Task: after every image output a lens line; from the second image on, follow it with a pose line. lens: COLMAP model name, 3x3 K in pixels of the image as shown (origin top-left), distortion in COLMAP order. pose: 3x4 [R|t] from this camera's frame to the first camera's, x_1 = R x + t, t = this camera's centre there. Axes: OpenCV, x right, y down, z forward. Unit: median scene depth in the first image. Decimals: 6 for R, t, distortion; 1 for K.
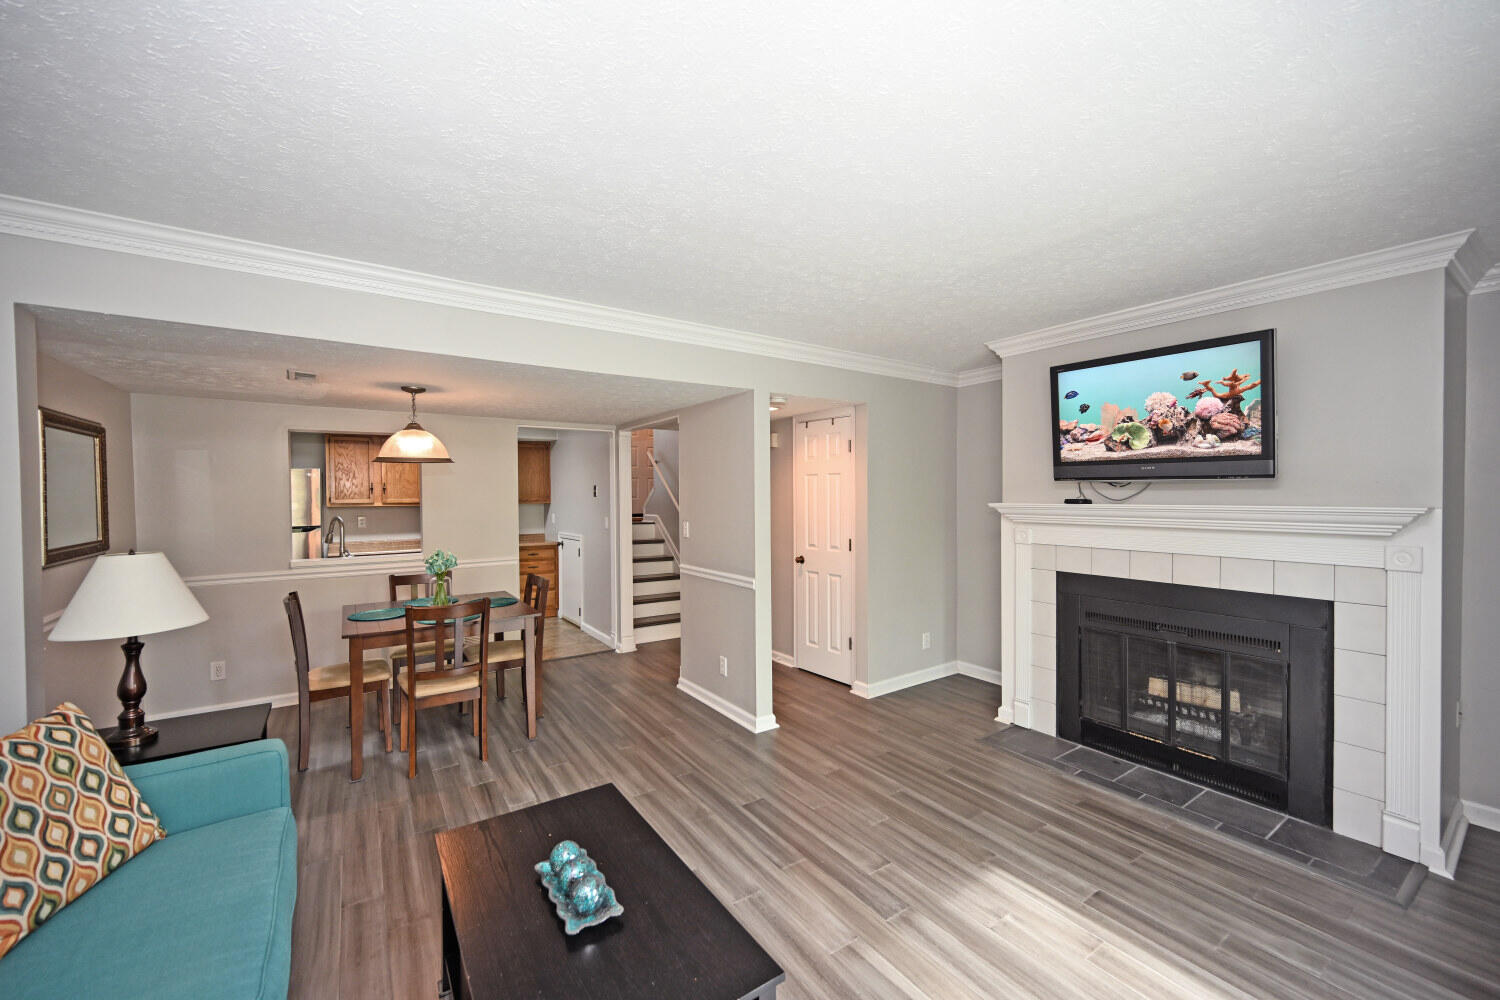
lens RADIAL K [[583.3, 0, 750.0], [0, 583.3, 500.0], [0, 0, 1]] dist [-0.003396, -0.000089]
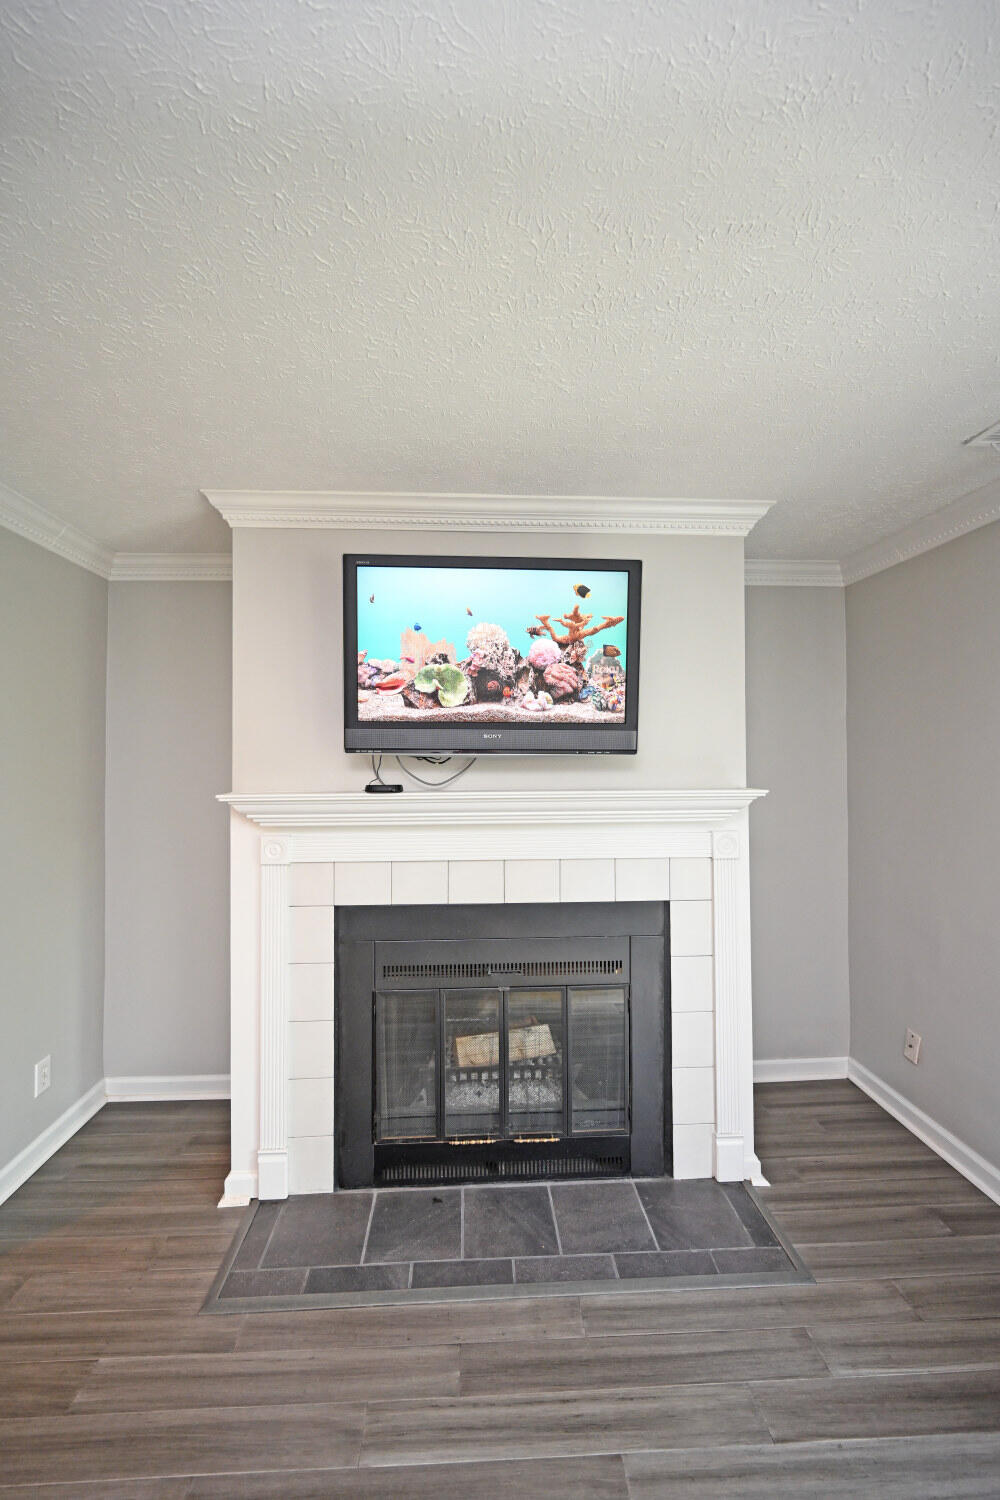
lens RADIAL K [[592.6, 0, 497.0], [0, 592.6, 763.6], [0, 0, 1]] dist [0.003623, 0.000124]
pose [[0.524367, -0.008139, 0.851454, 0.127664], [0.011406, 0.999932, 0.002534, -0.024821], [-0.851416, 0.008382, 0.524424, 0.643634]]
